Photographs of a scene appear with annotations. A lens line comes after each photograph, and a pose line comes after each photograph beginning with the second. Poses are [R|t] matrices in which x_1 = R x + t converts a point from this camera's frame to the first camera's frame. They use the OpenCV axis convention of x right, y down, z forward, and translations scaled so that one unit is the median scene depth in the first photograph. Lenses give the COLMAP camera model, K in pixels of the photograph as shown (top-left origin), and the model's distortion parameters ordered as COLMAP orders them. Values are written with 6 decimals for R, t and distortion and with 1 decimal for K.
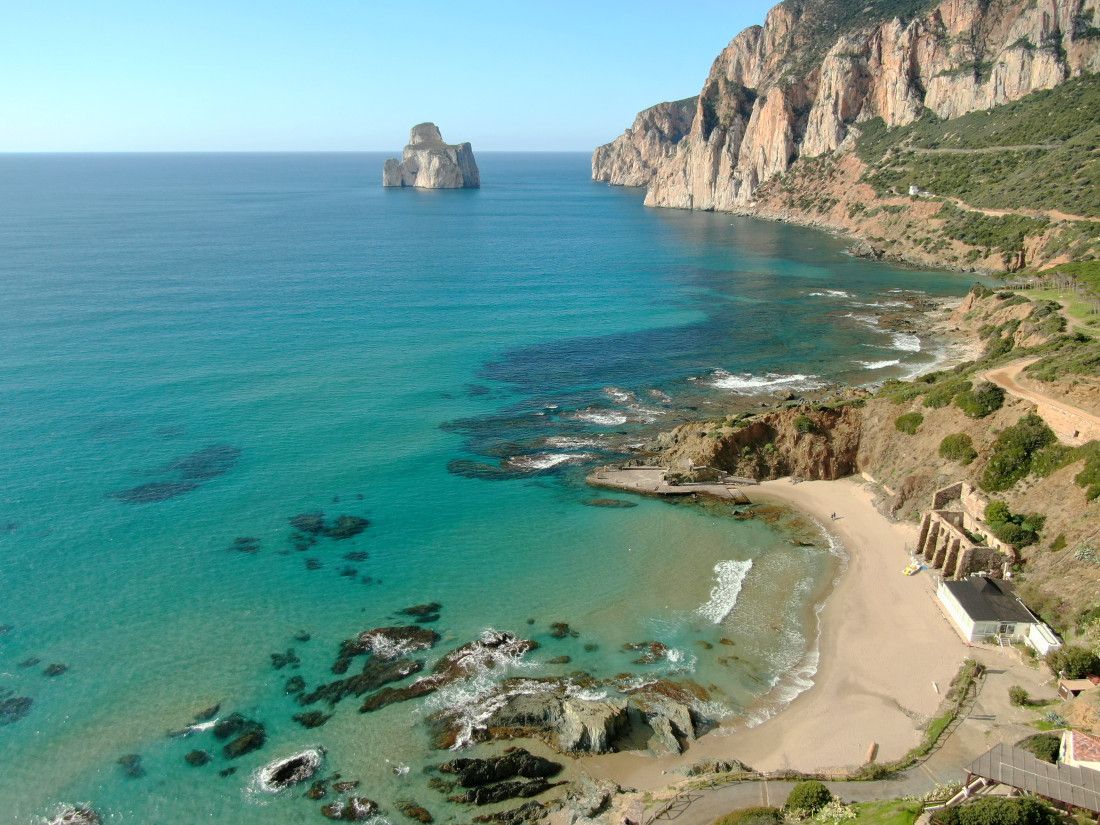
lens RADIAL K [[782.7, 0, 551.2], [0, 782.7, 420.9], [0, 0, 1]] dist [-0.019375, 0.001828]
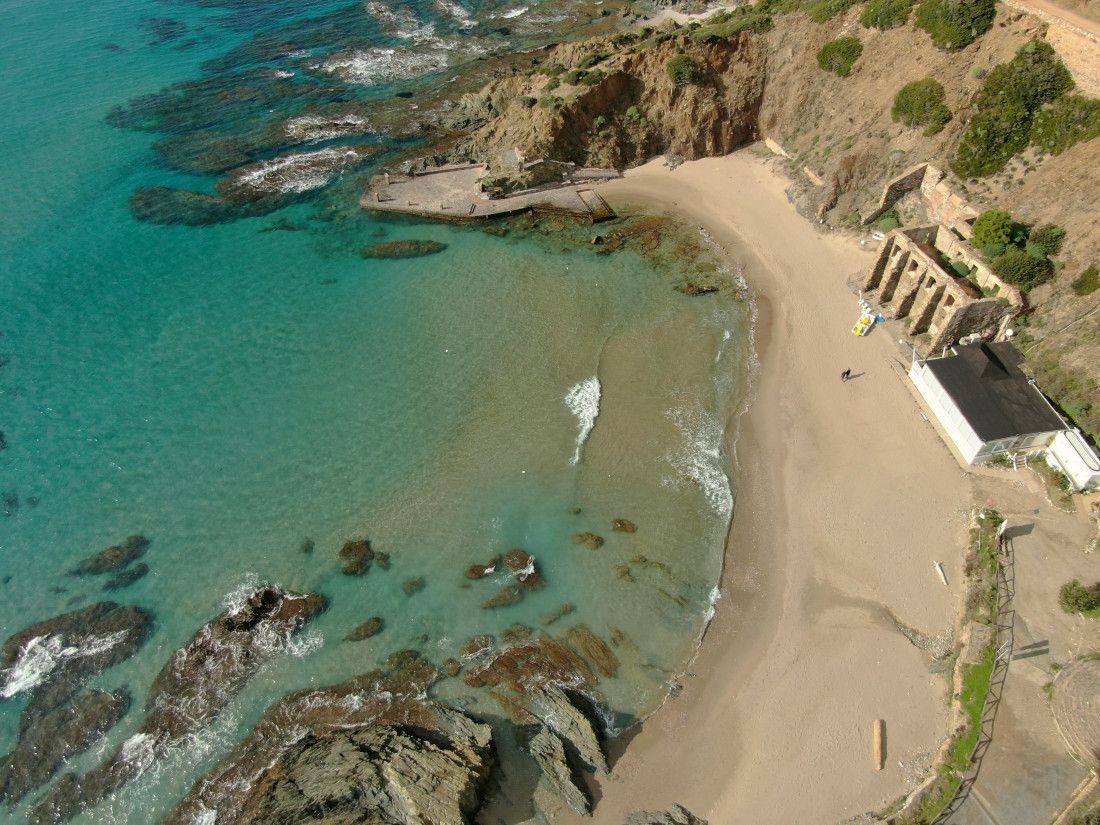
lens RADIAL K [[782.7, 0, 547.6], [0, 782.7, 412.2], [0, 0, 1]] dist [-0.019375, 0.001828]
pose [[0.965579, -0.195589, 0.171471, 0.053075], [0.086242, 0.862669, 0.498361, -0.087369], [-0.245397, -0.466419, 0.849843, 0.372494]]
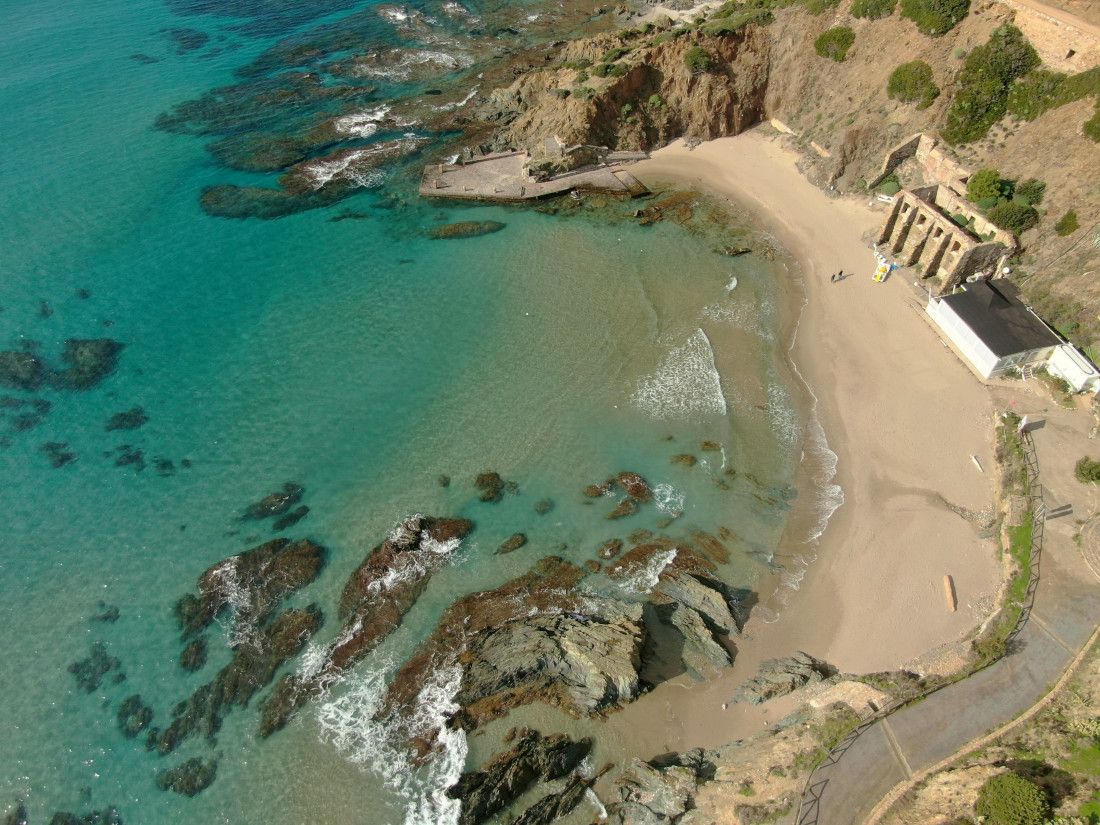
lens RADIAL K [[782.7, 0, 545.9], [0, 782.7, 412.4], [0, 0, 1]] dist [-0.019375, 0.001828]
pose [[0.937810, -0.256151, 0.234307, -0.066820], [0.106883, 0.855210, 0.507141, -0.104379], [-0.330287, -0.450558, 0.829402, 0.319574]]
